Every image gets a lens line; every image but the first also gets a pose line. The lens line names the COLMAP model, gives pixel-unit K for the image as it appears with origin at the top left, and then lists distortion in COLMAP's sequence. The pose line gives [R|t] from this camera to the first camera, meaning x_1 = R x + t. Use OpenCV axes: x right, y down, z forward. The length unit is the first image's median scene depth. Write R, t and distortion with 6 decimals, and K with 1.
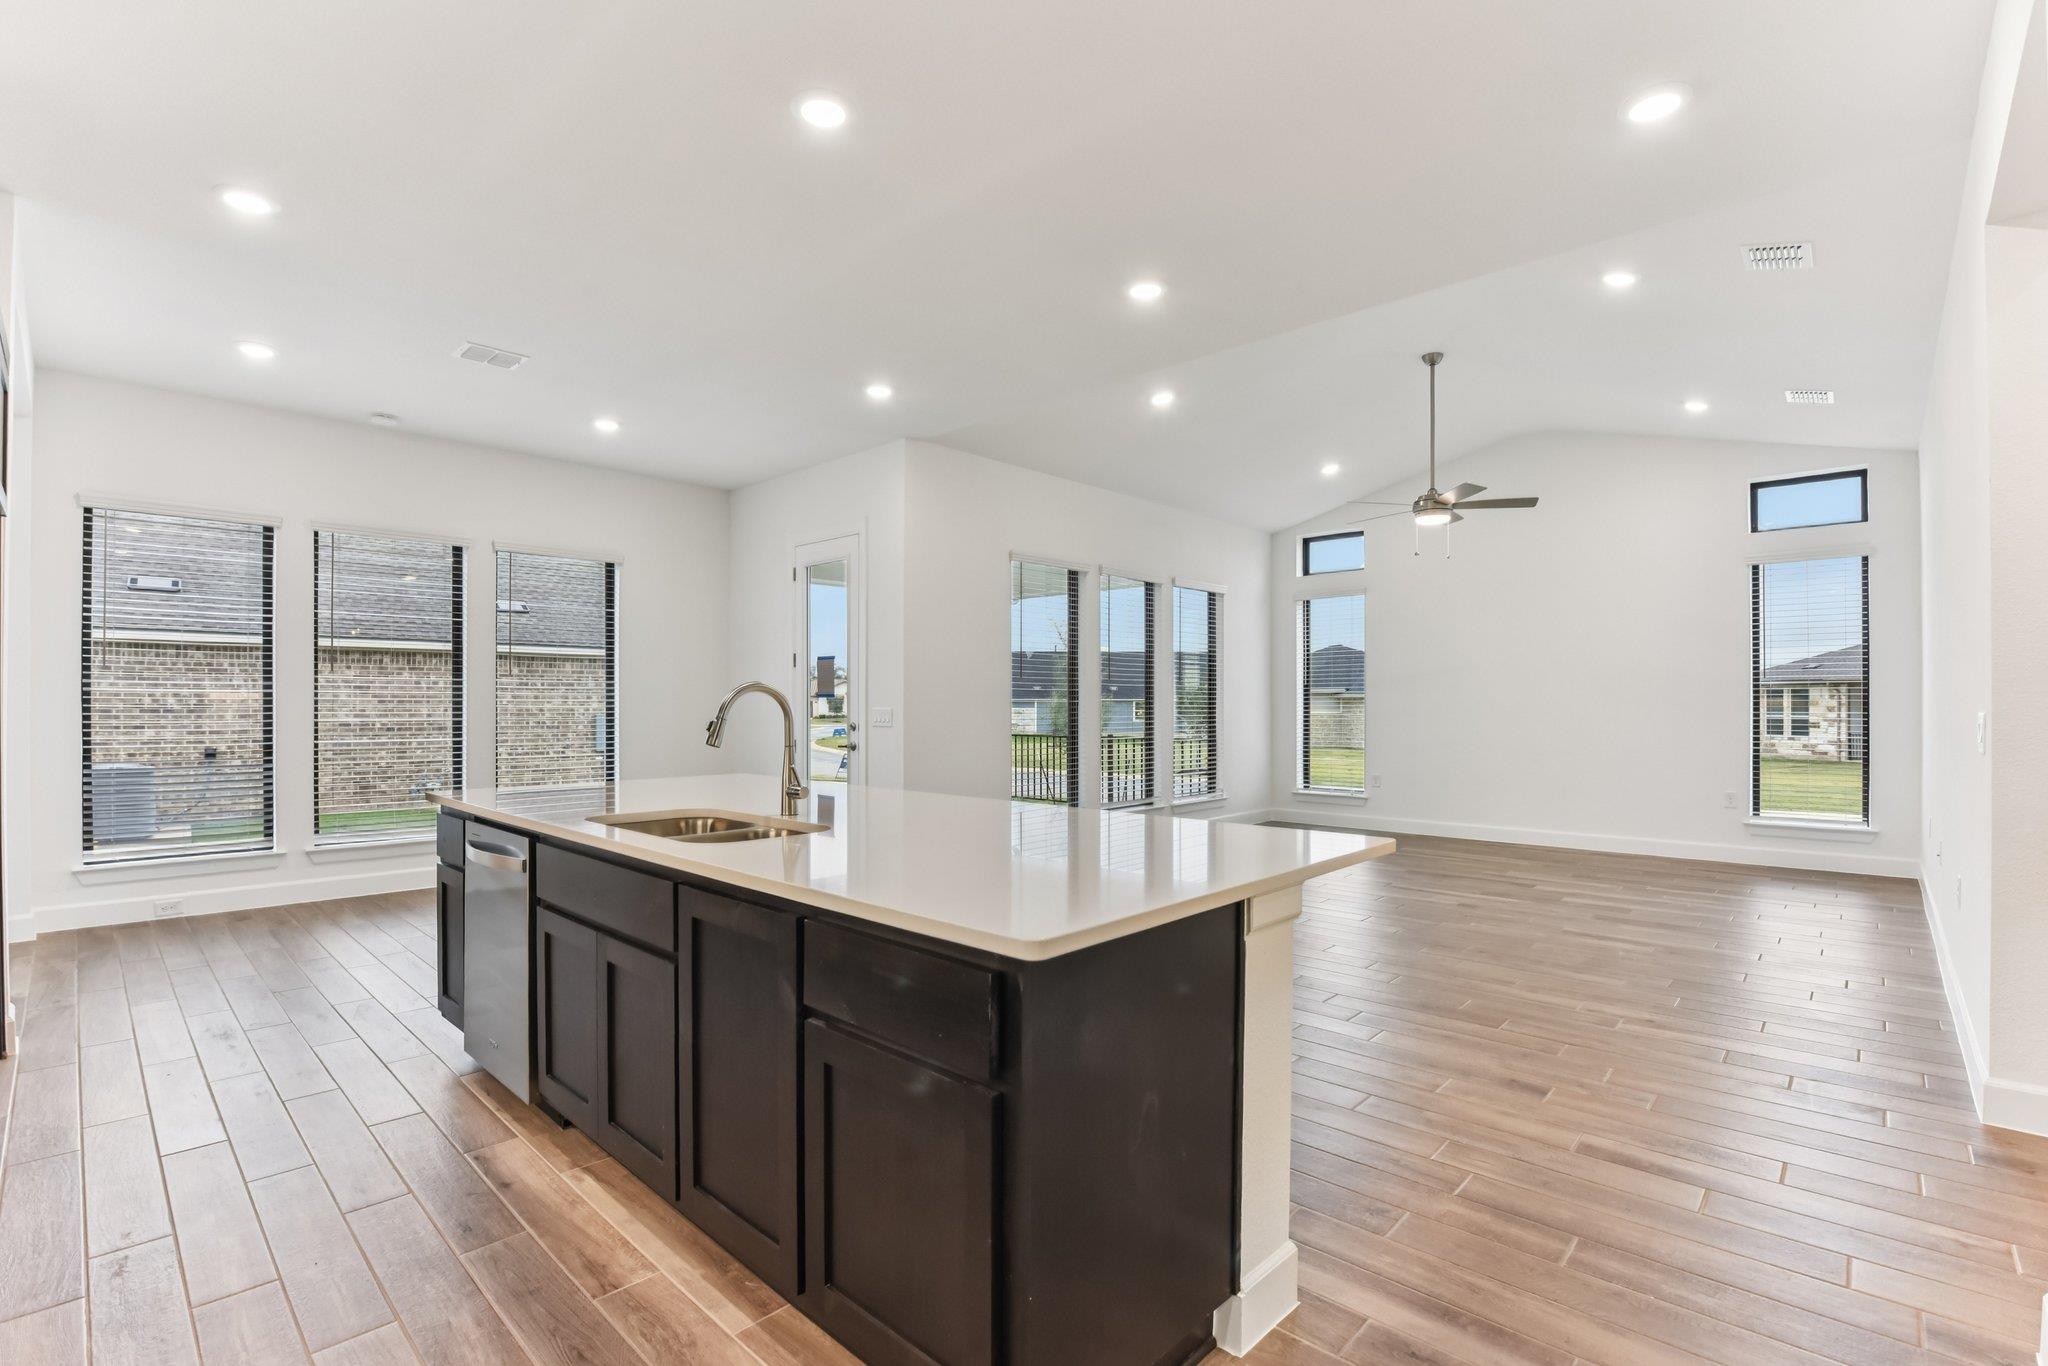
lens RADIAL K [[959.5, 0, 1040.6], [0, 959.5, 703.6], [0, 0, 1]] dist [-0.028922, 0.002764]
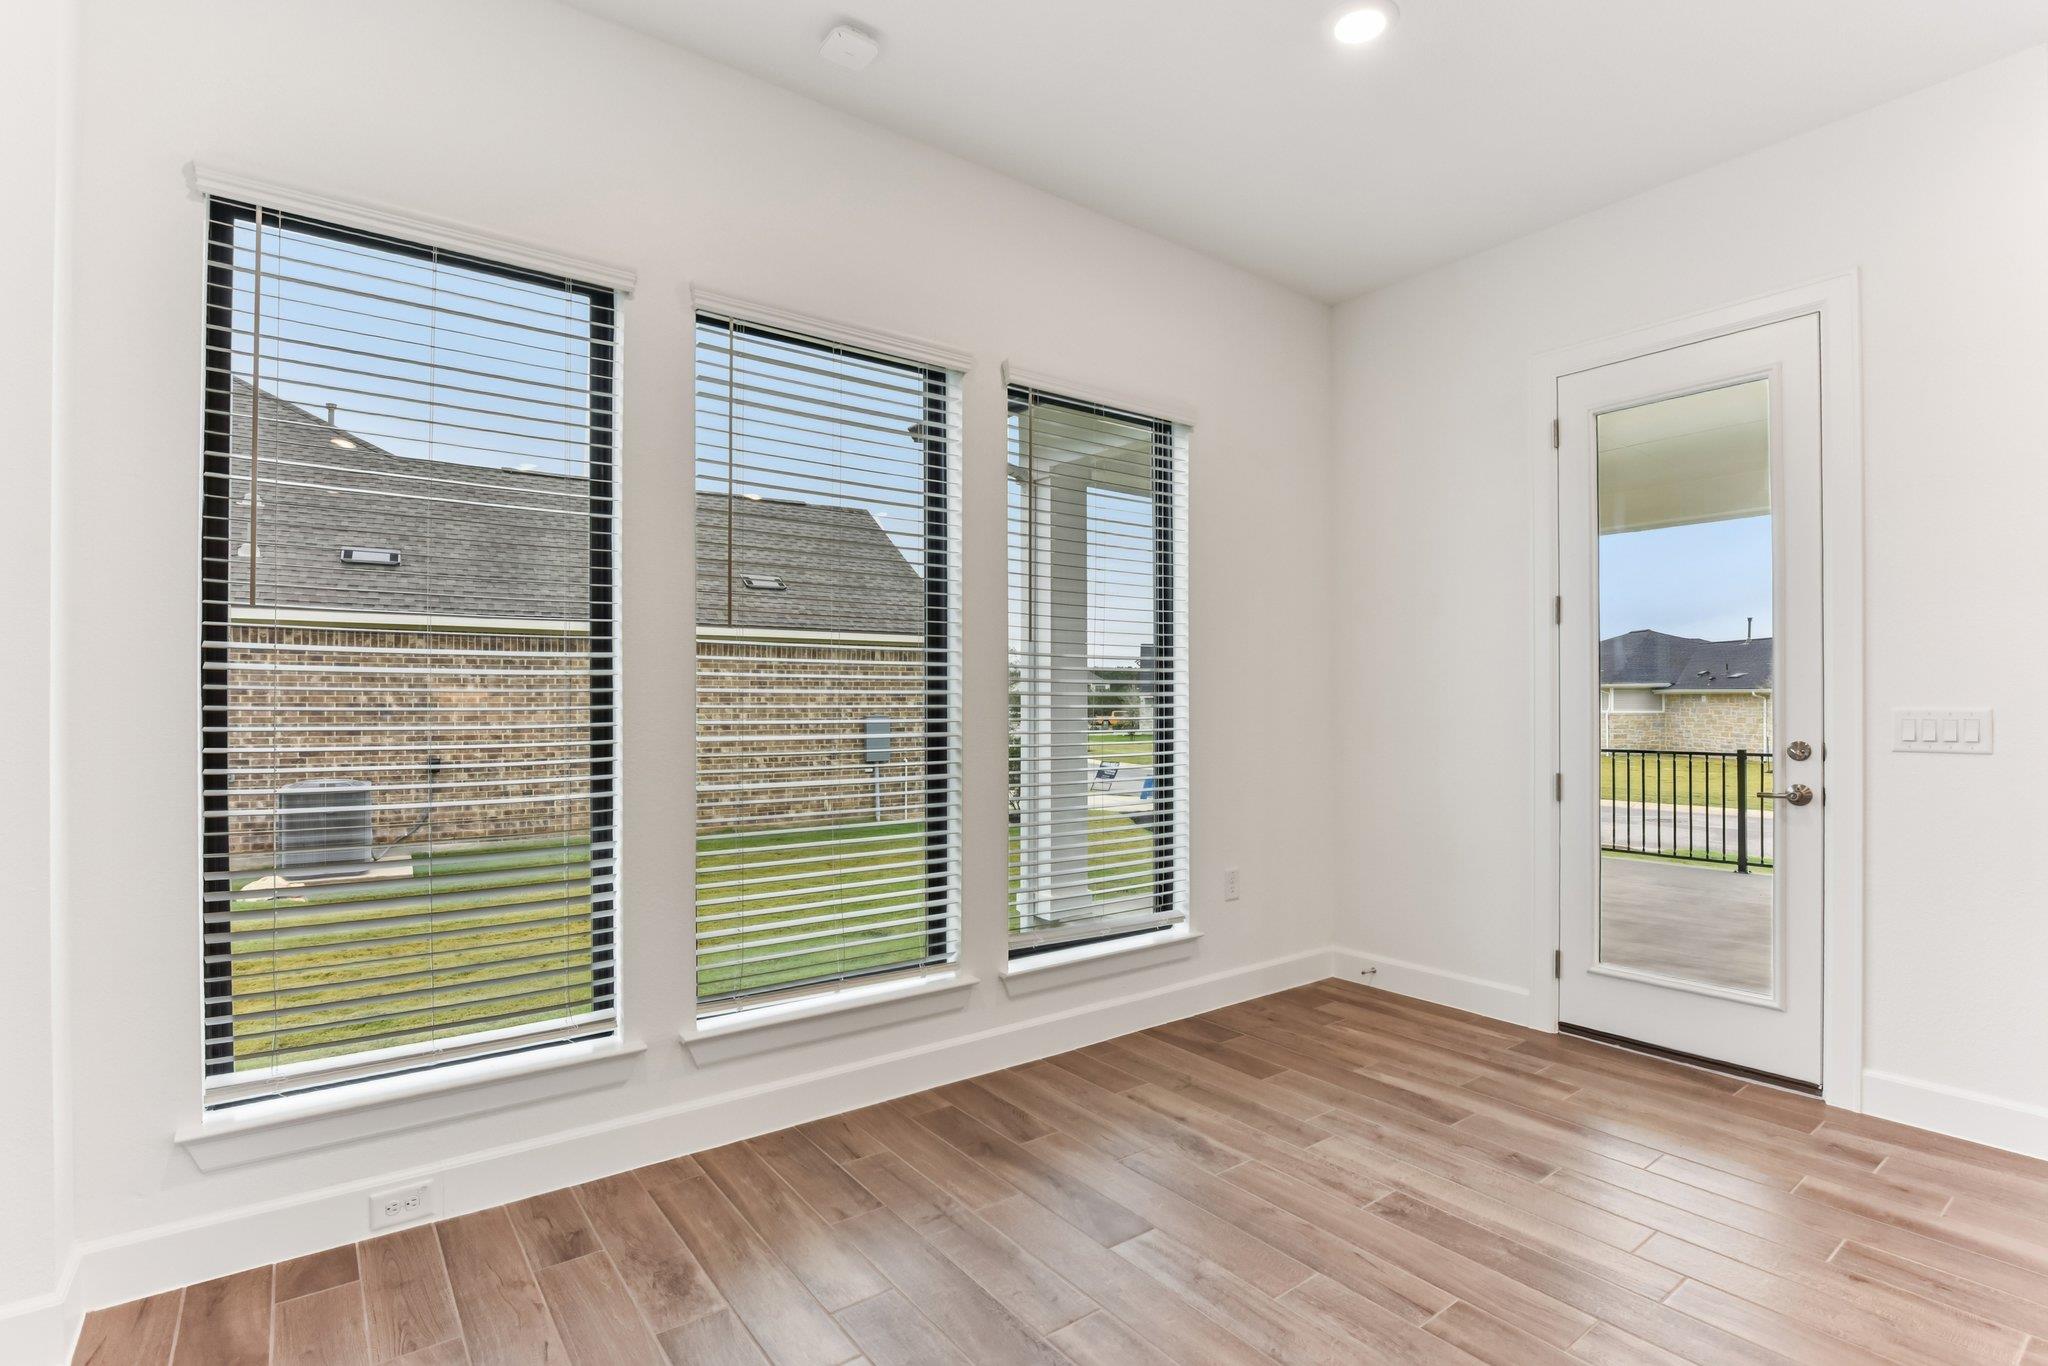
lens RADIAL K [[975.4, 0, 1021.9], [0, 975.4, 697.5], [0, 0, 1]] dist [-0.021661, 0.000318]
pose [[0.986396, -0.004297, -0.164330, -0.547557], [0.003583, 0.999983, -0.004643, 0.000415], [0.164347, 0.003991, 0.986394, 0.580111]]
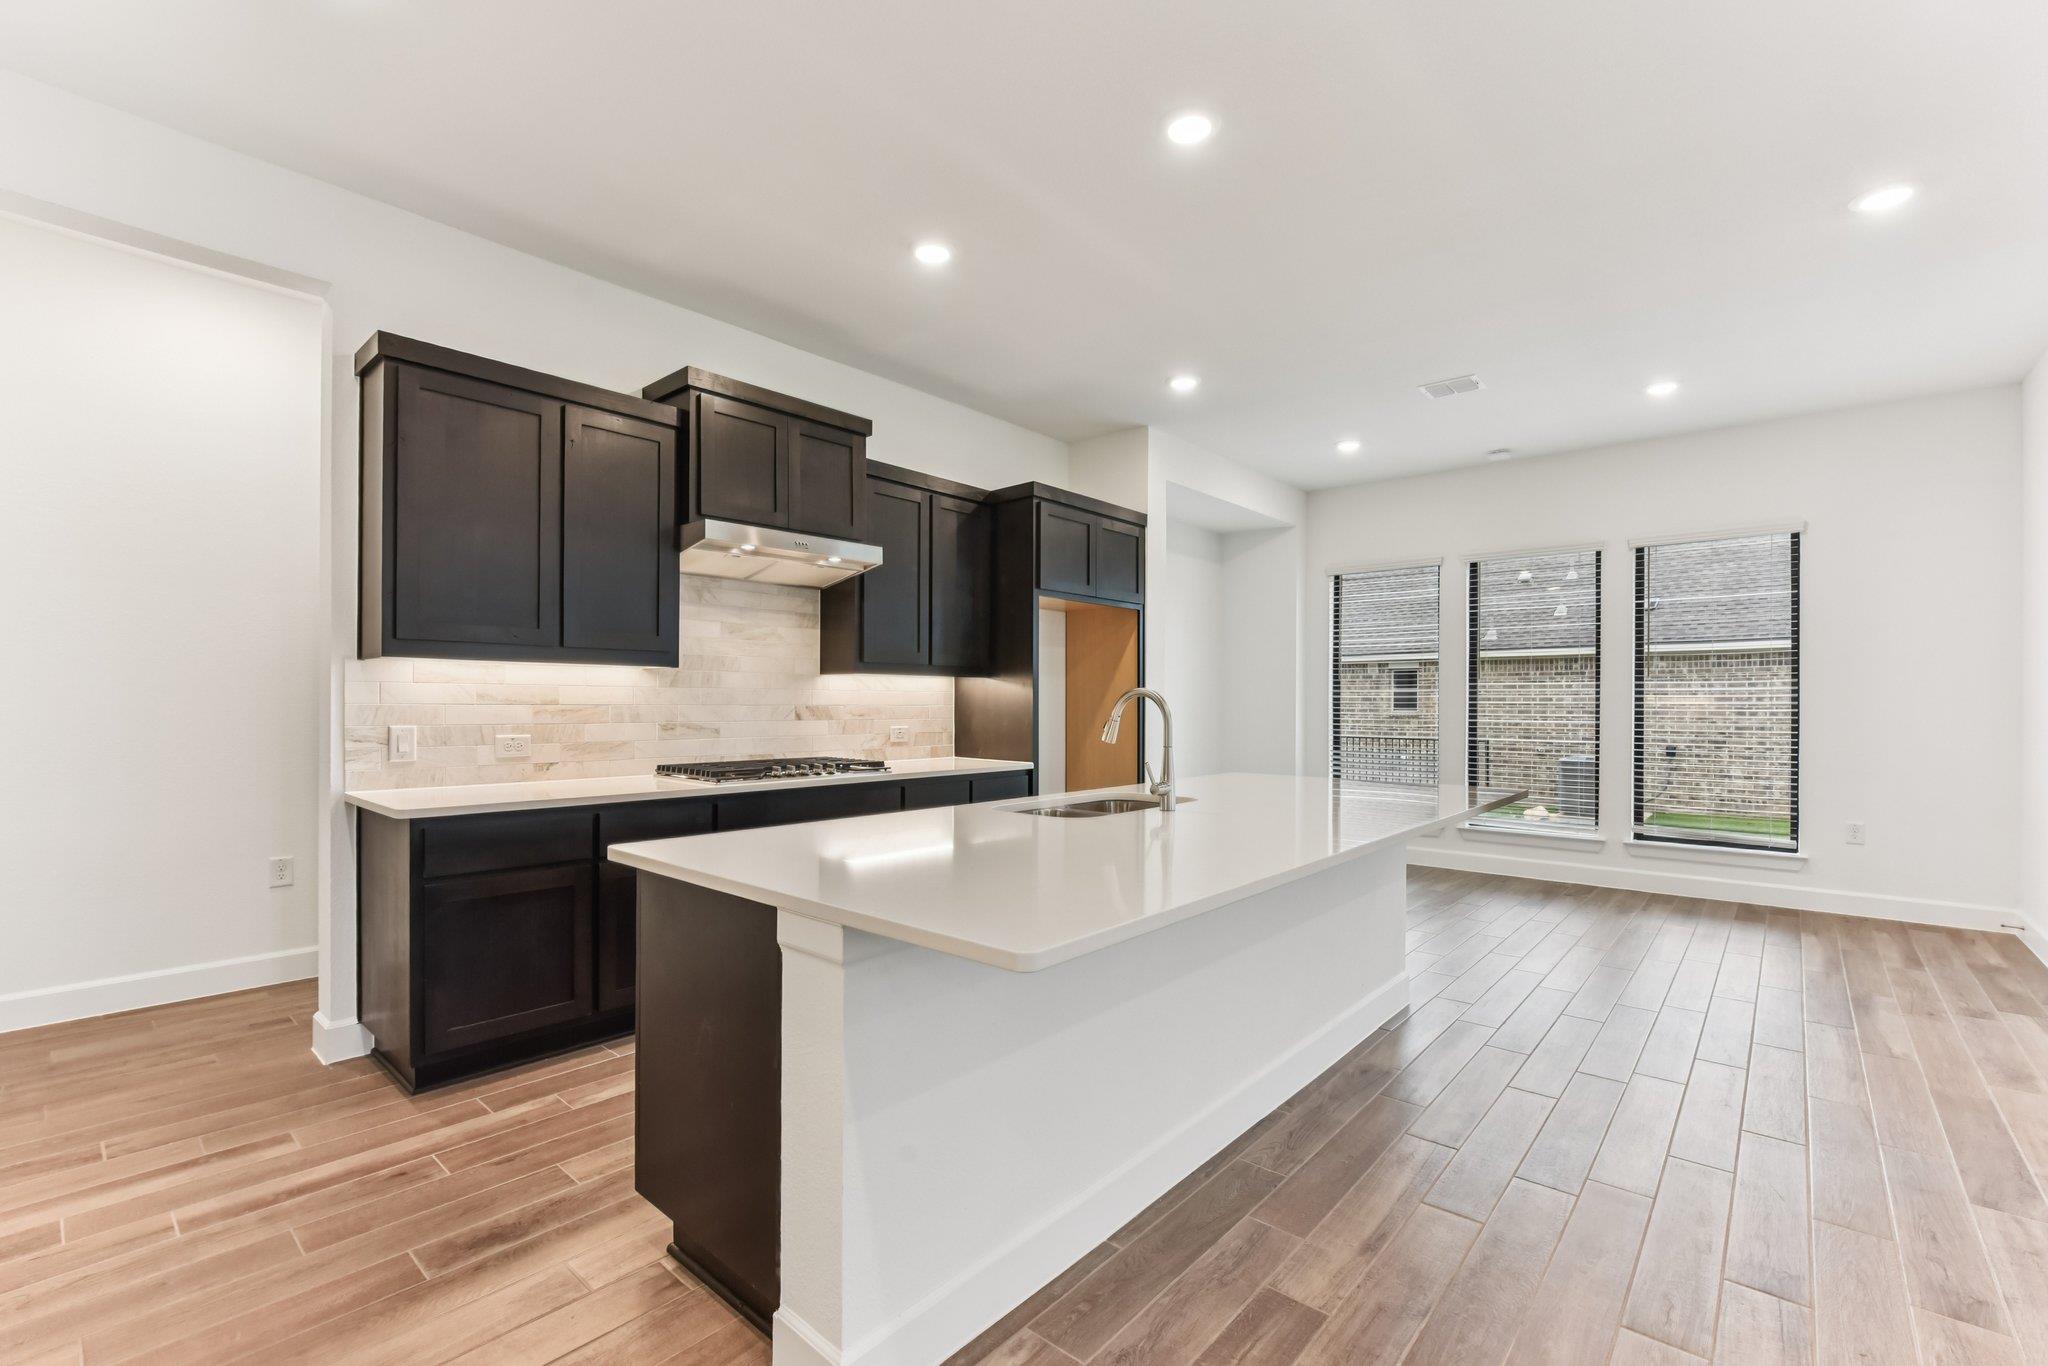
lens RADIAL K [[905.9, 0, 1018.0], [0, 905.9, 709.8], [0, 0, 1]] dist [-0.017662, 0.003671]
pose [[0.022461, 0.004198, -0.999739, 0.371025], [-0.002644, 0.999988, 0.004140, 0.001047], [0.999744, 0.002551, 0.022472, 0.402411]]
